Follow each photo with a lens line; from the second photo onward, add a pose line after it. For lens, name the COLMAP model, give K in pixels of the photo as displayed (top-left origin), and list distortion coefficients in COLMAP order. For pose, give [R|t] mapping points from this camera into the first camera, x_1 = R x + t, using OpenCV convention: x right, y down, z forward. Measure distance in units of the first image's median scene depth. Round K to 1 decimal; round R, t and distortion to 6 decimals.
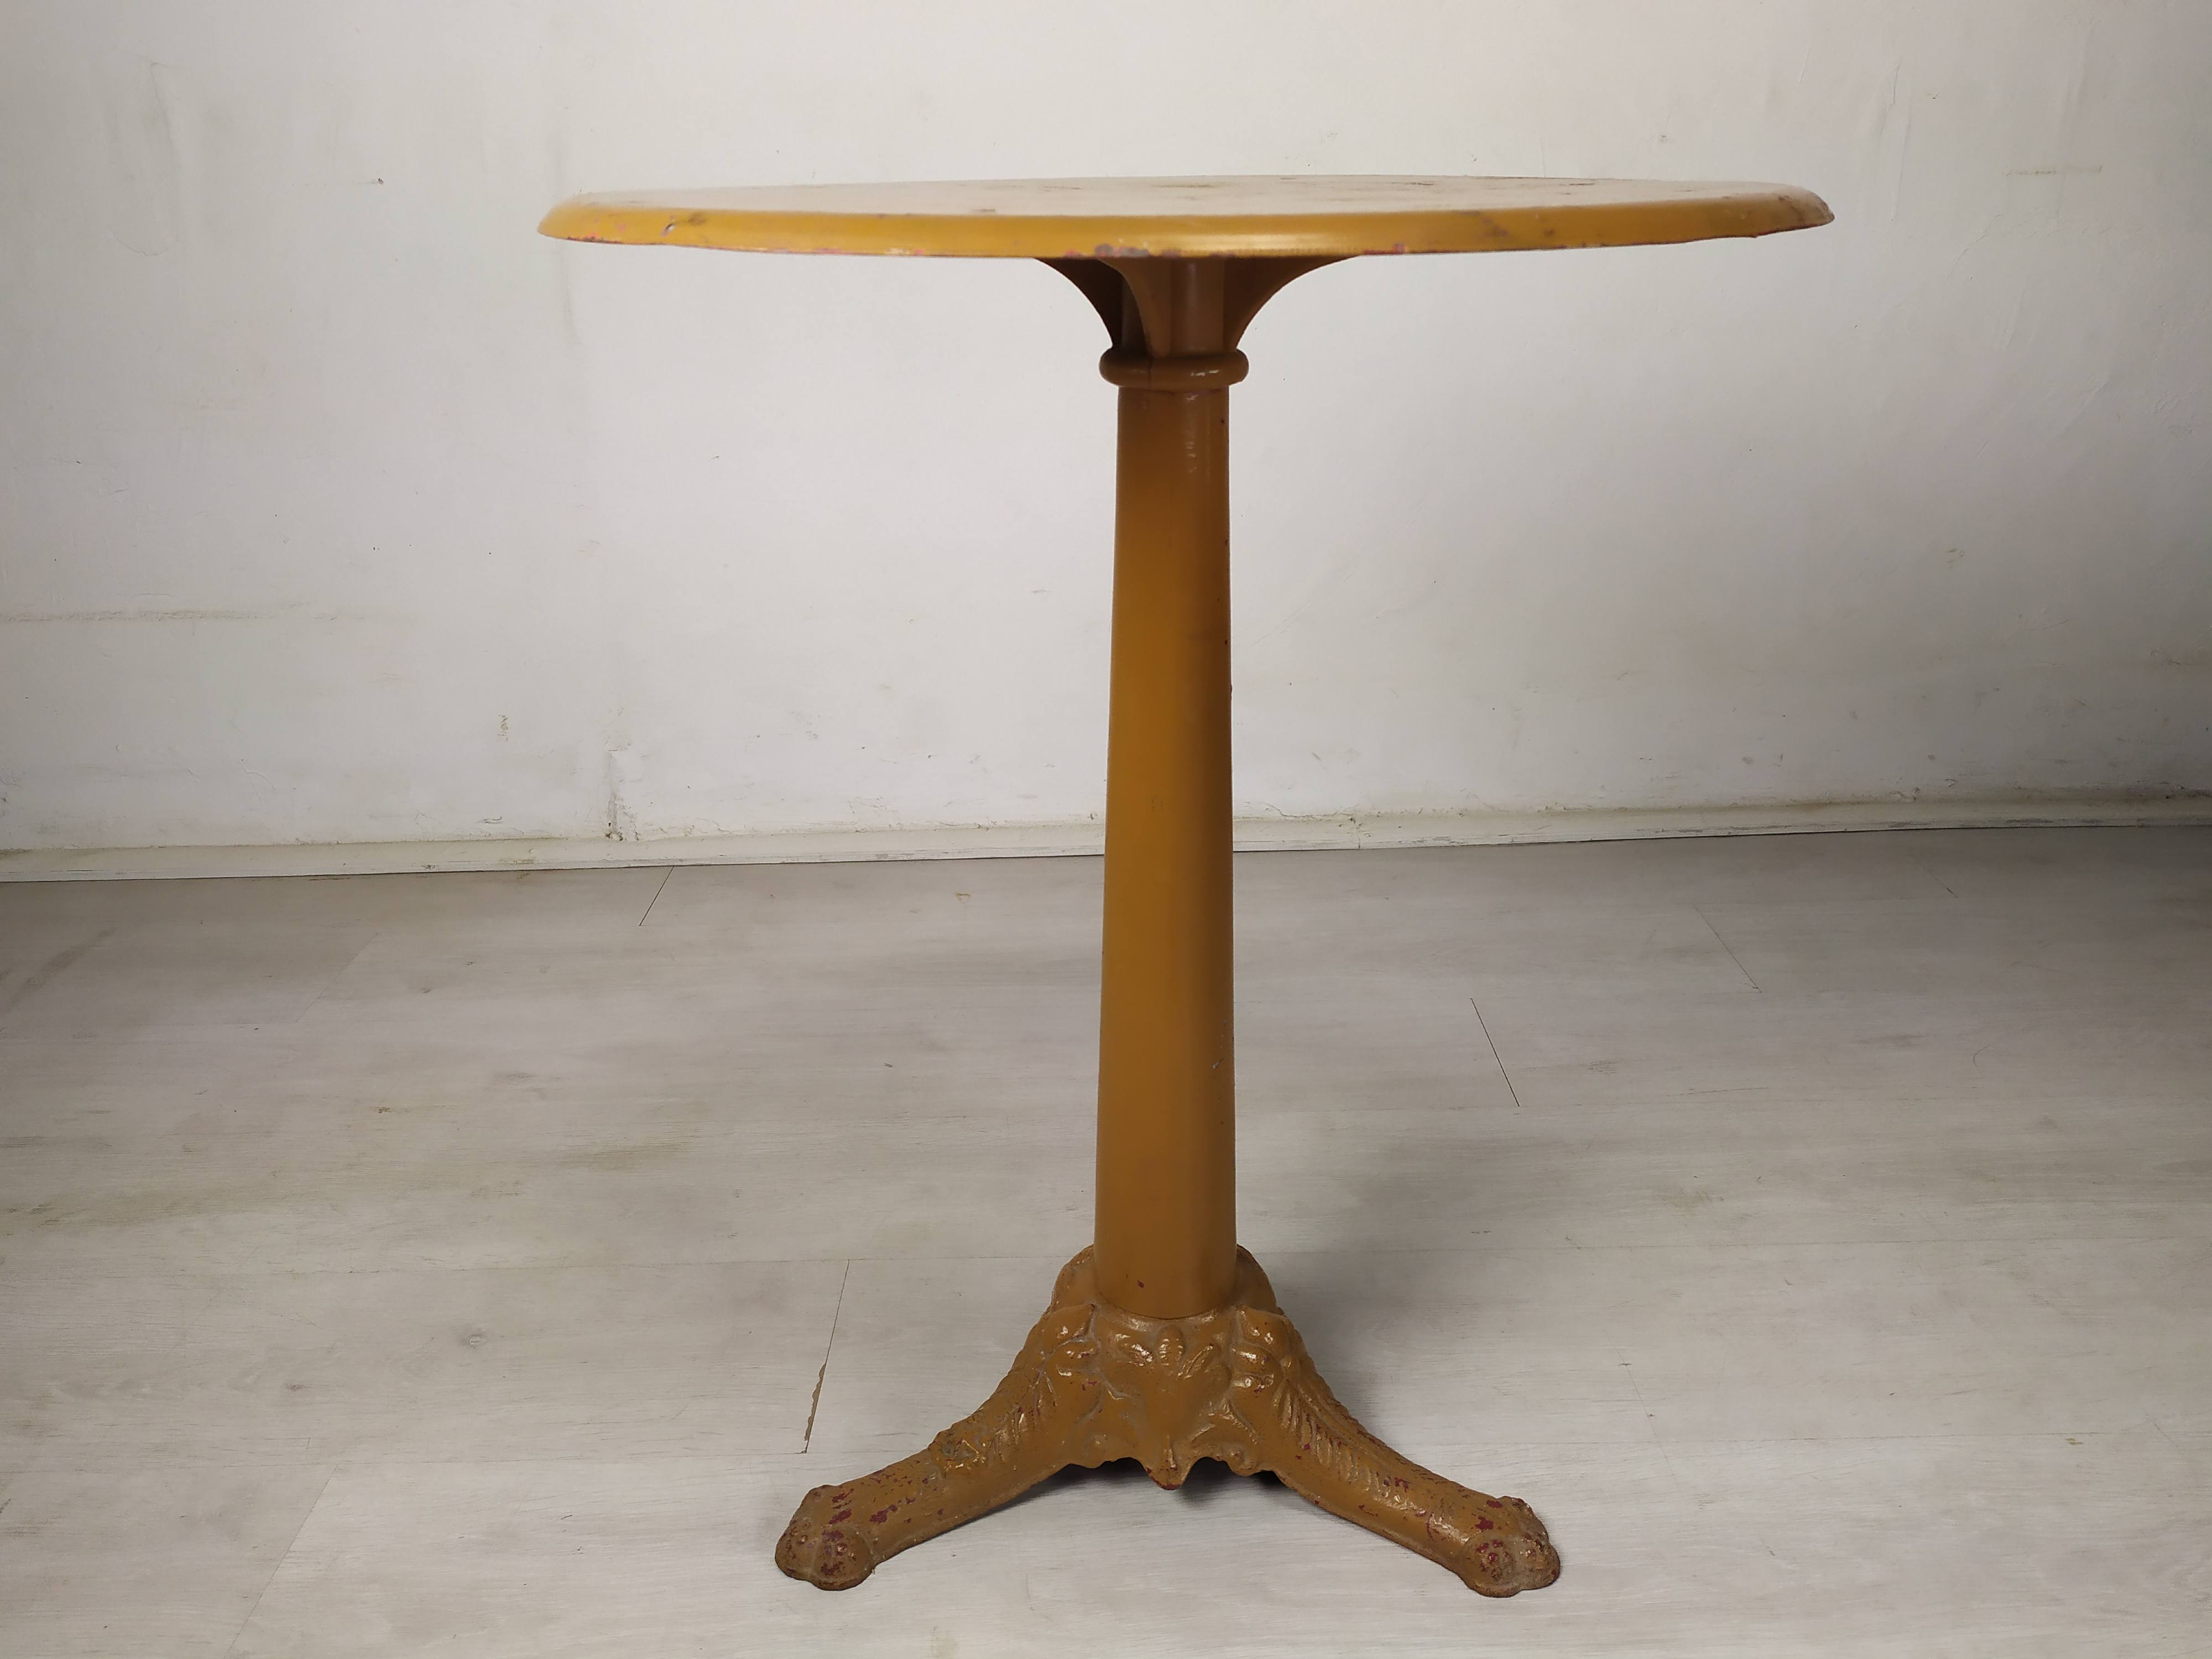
lens RADIAL K [[1679.9, 0, 1100.9], [0, 1679.9, 829.5], [0, 0, 1]] dist [0.047621, -0.057218]
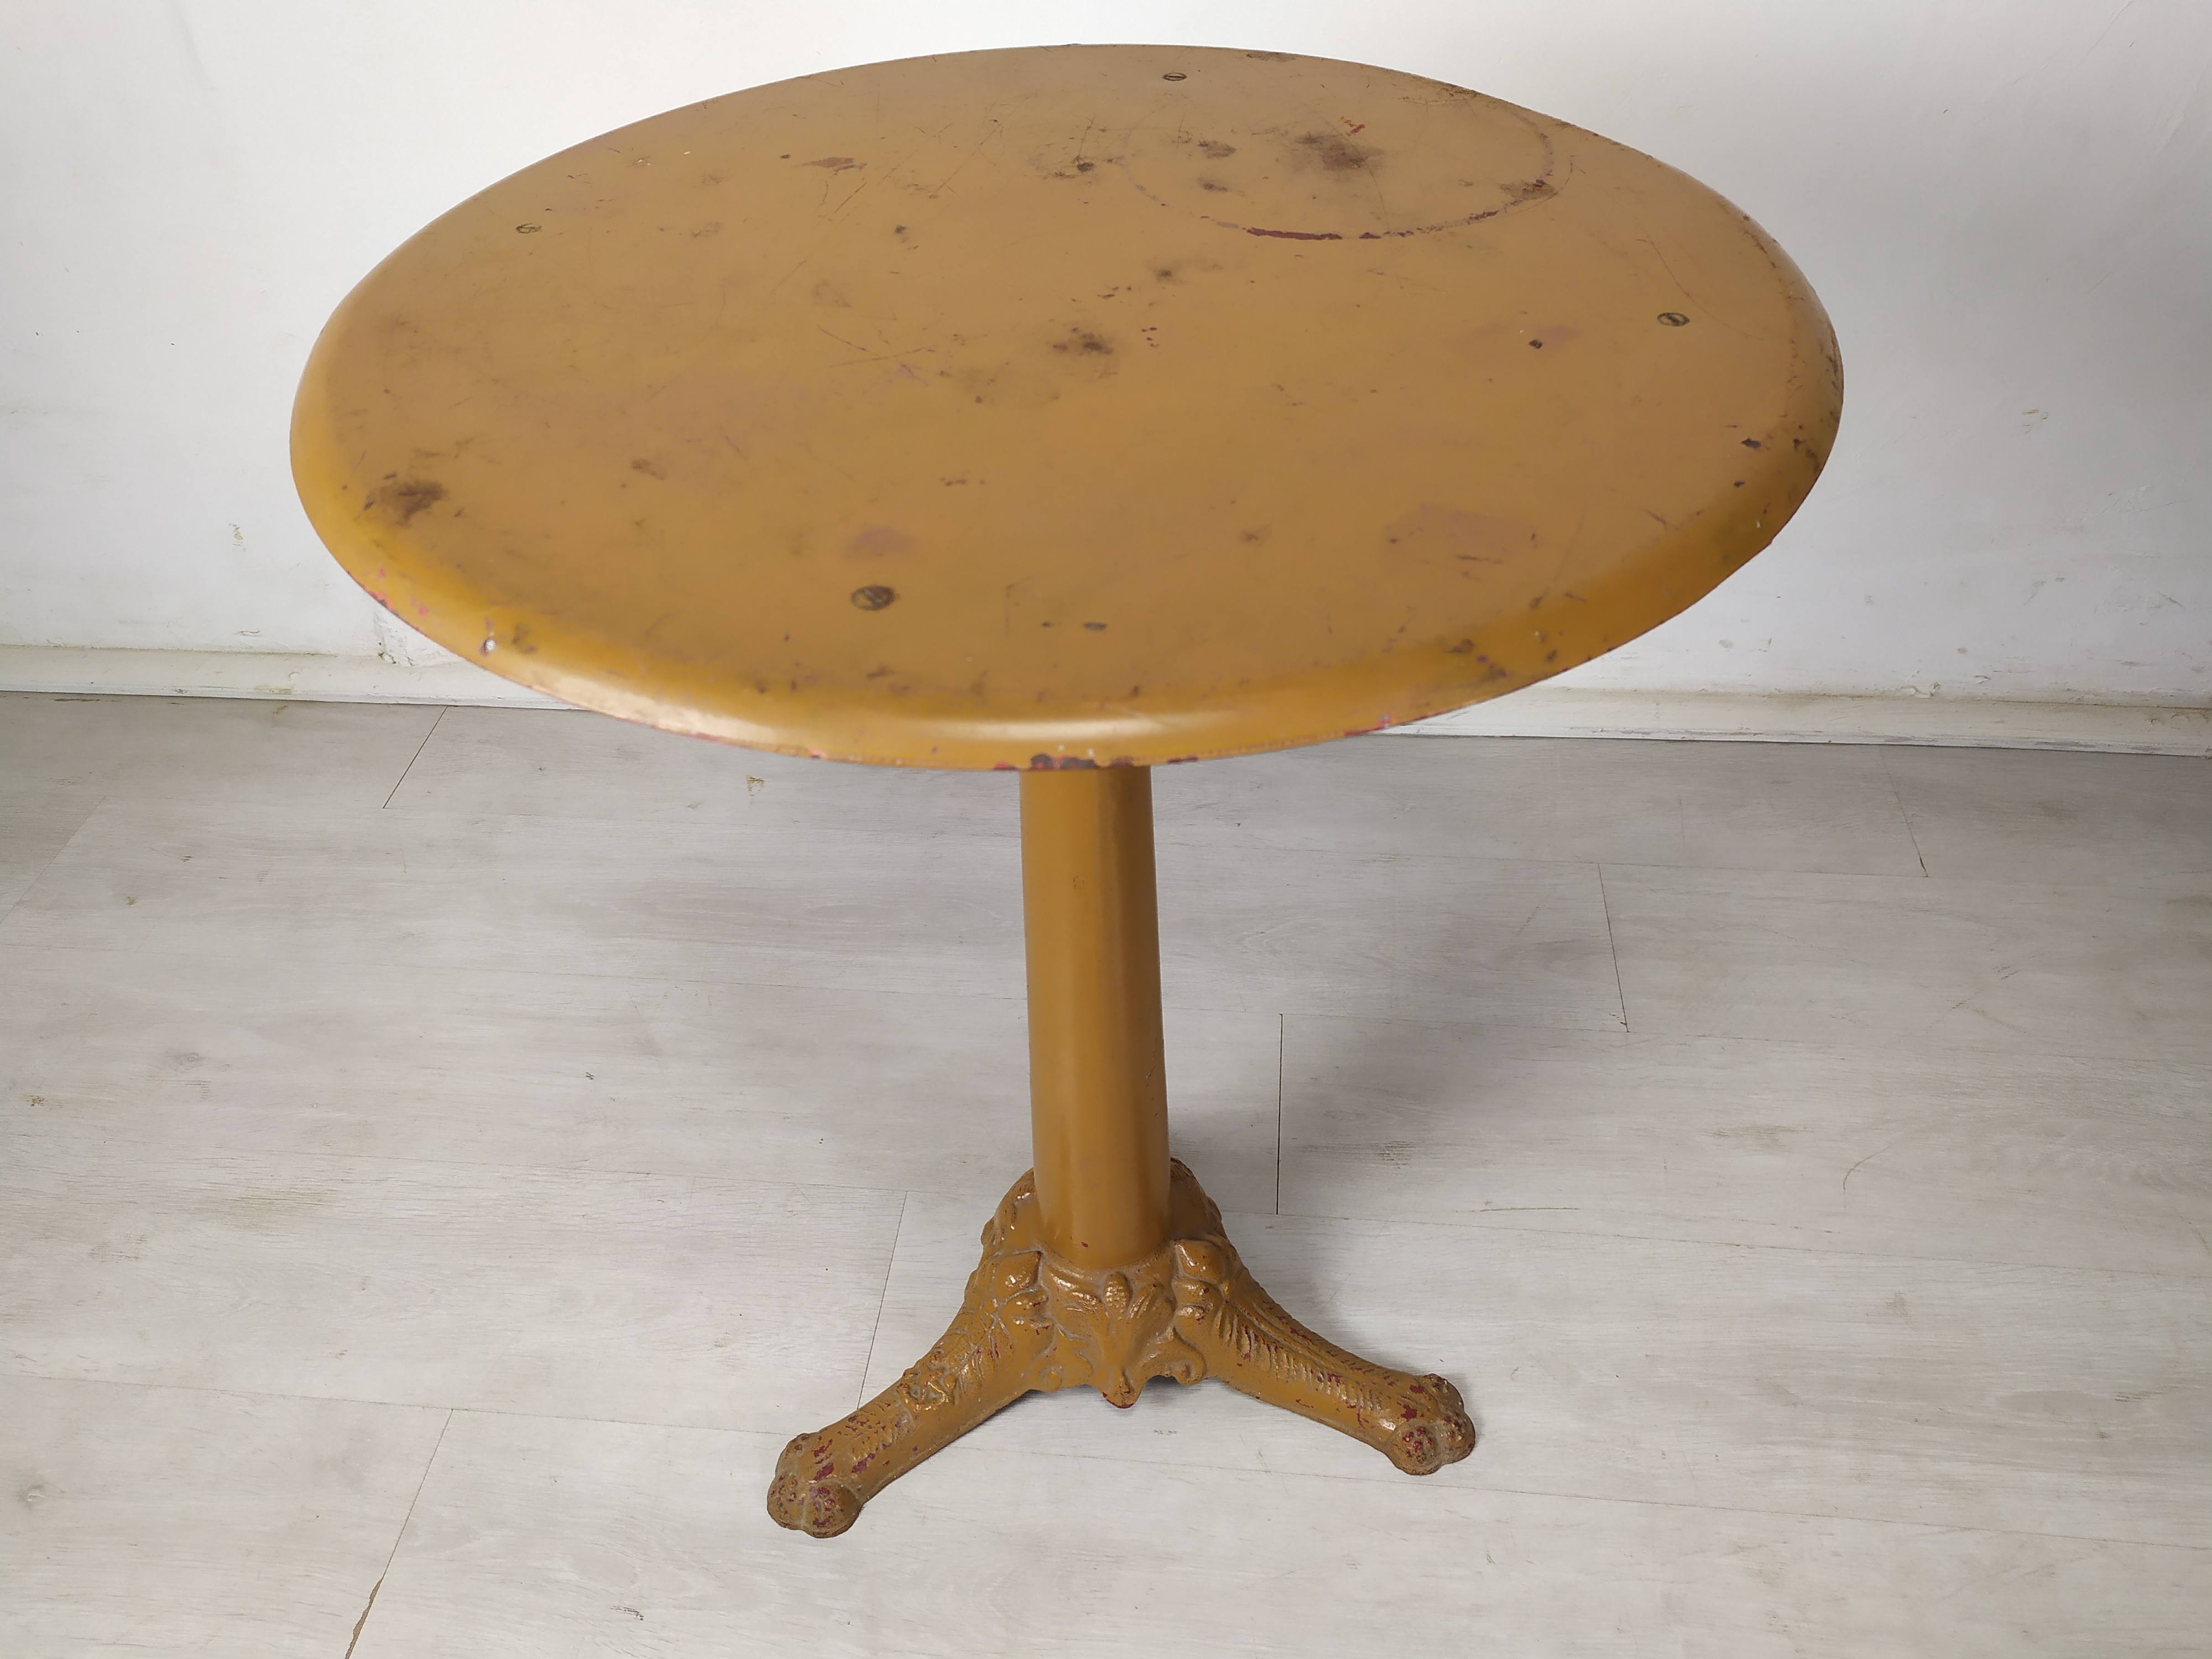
lens RADIAL K [[1679.9, 0, 1103.5], [0, 1679.9, 825.0], [0, 0, 1]] dist [0.047621, -0.057218]
pose [[0.994832, 0.063145, -0.079507, 0.175136], [-0.032673, 0.940525, 0.338150, -0.250258], [0.096131, -0.333805, 0.937728, 0.205808]]
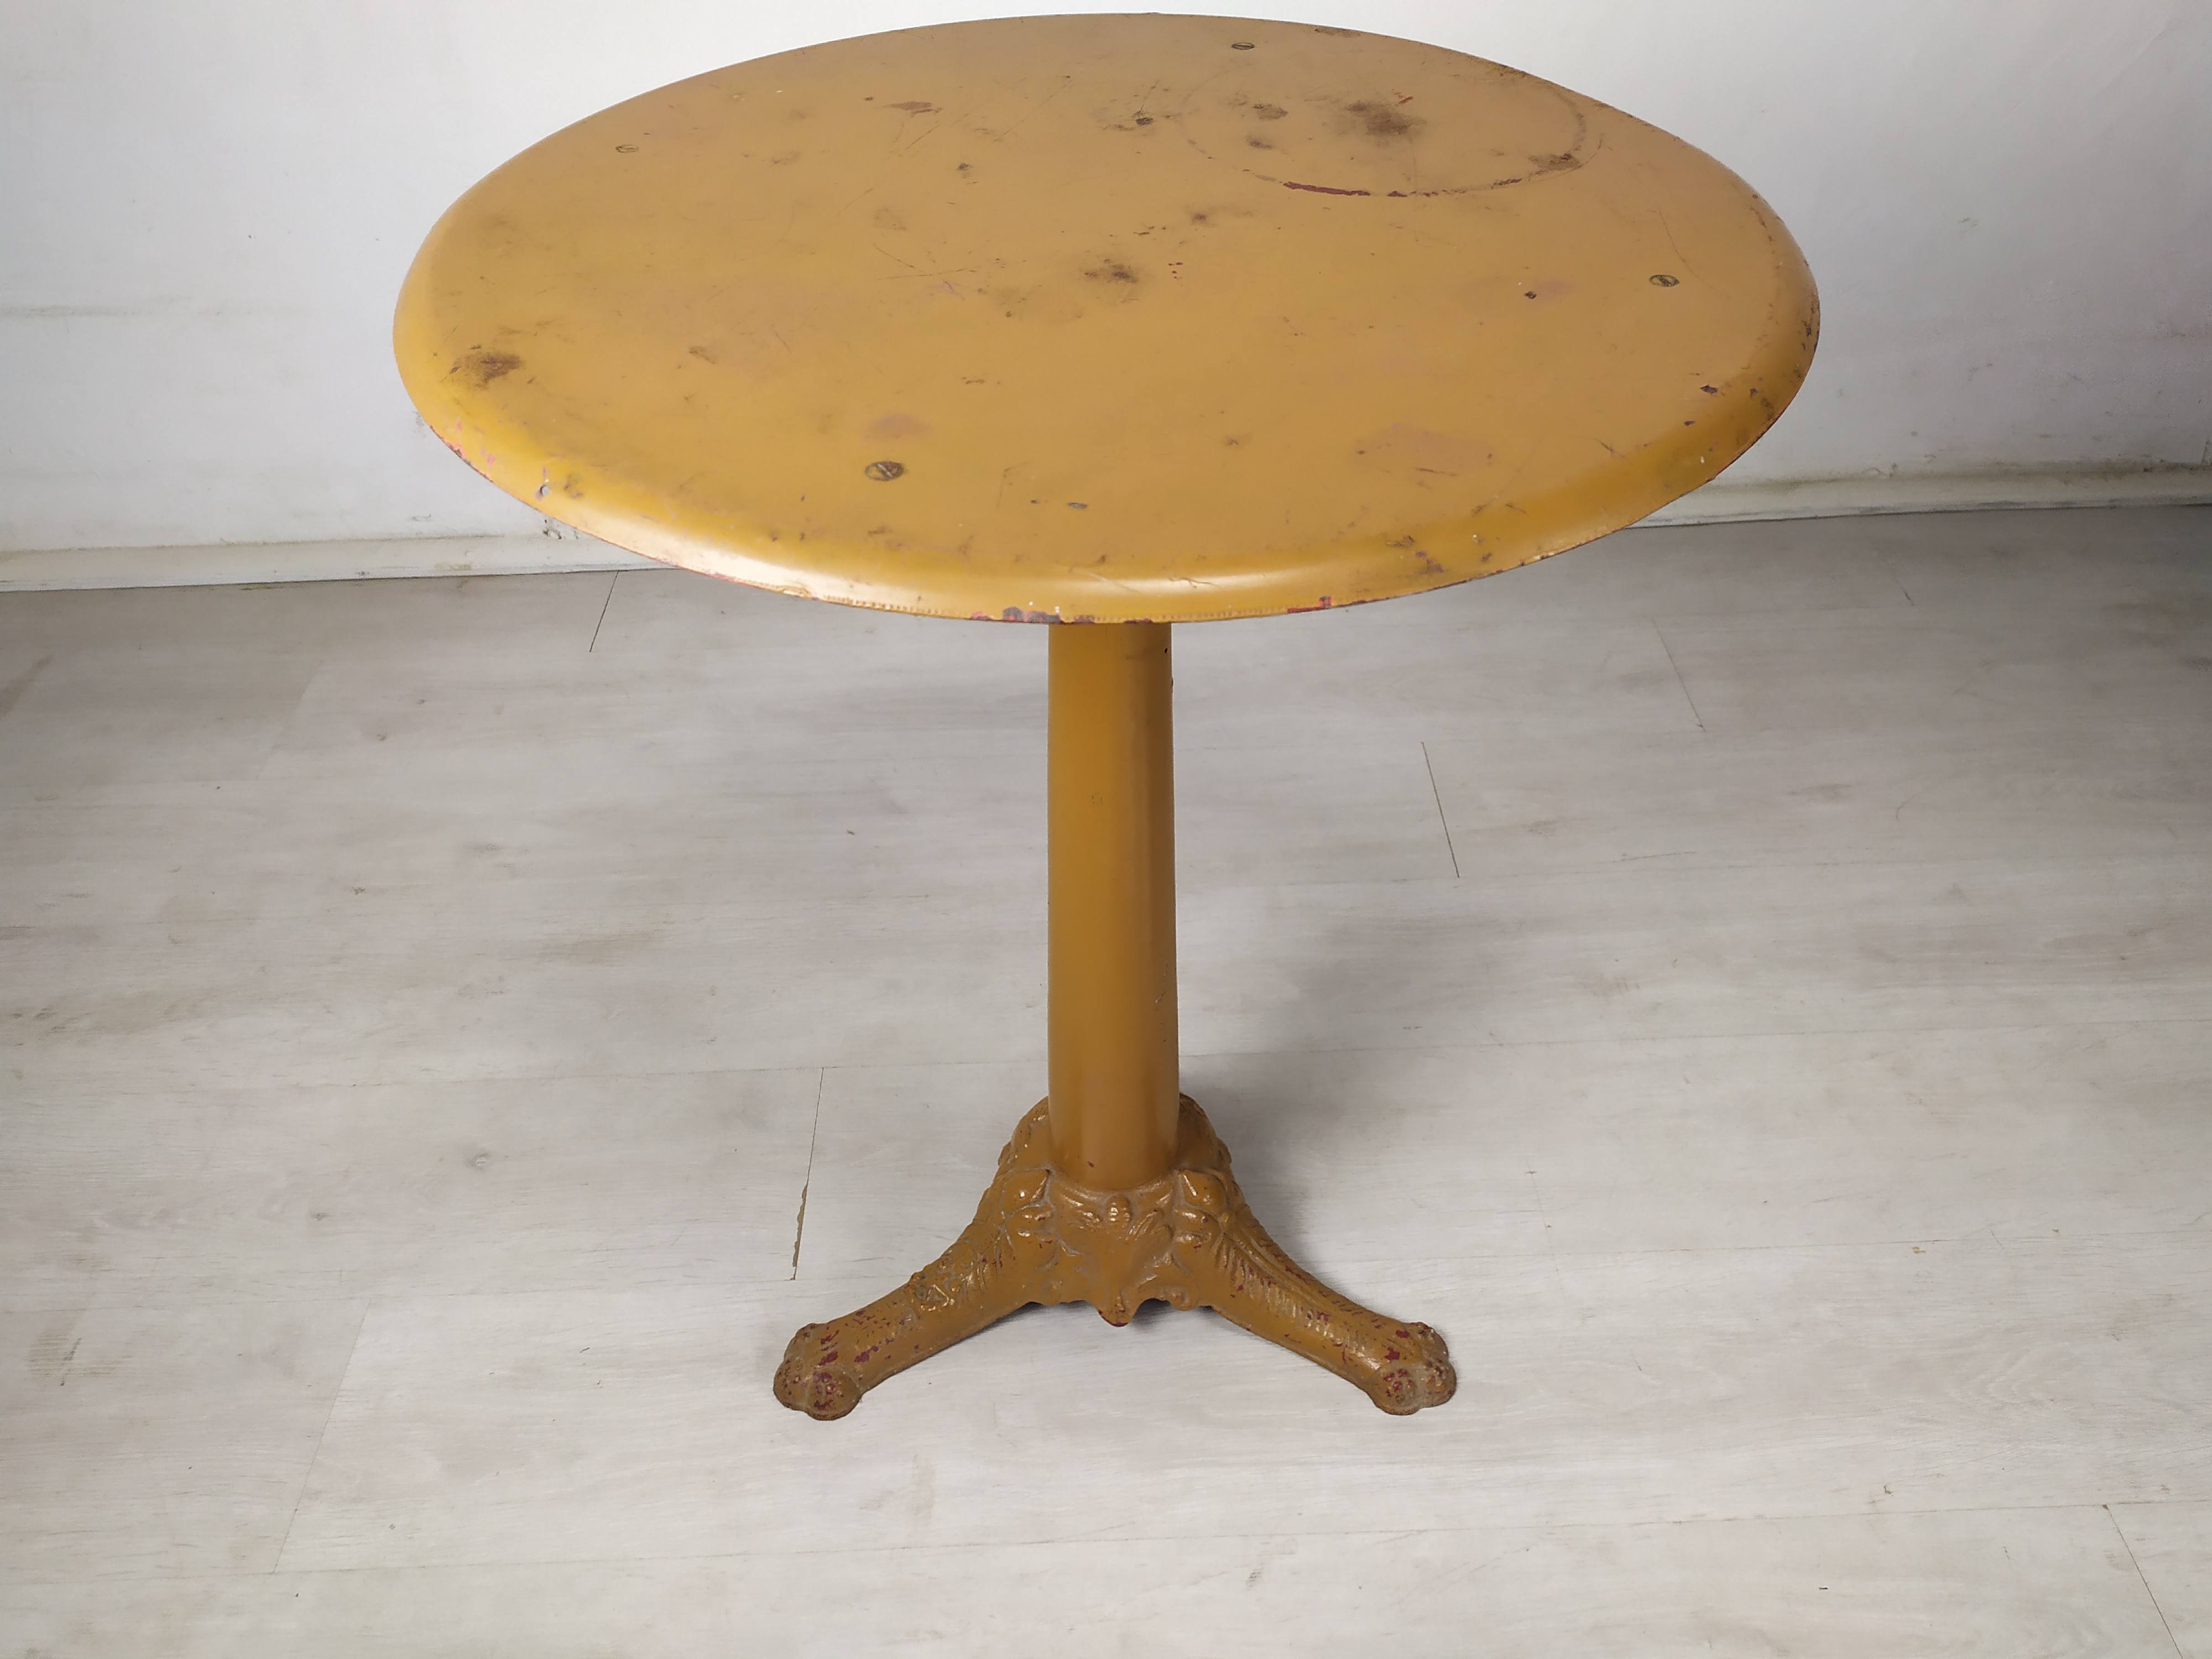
lens RADIAL K [[1679.9, 0, 1119.3], [0, 1679.9, 847.3], [0, 0, 1]] dist [0.047621, -0.057218]
pose [[0.999610, -0.015976, 0.022926, 0.011633], [0.007426, 0.942825, 0.333207, -0.164118], [-0.026939, -0.332906, 0.942575, 0.023355]]
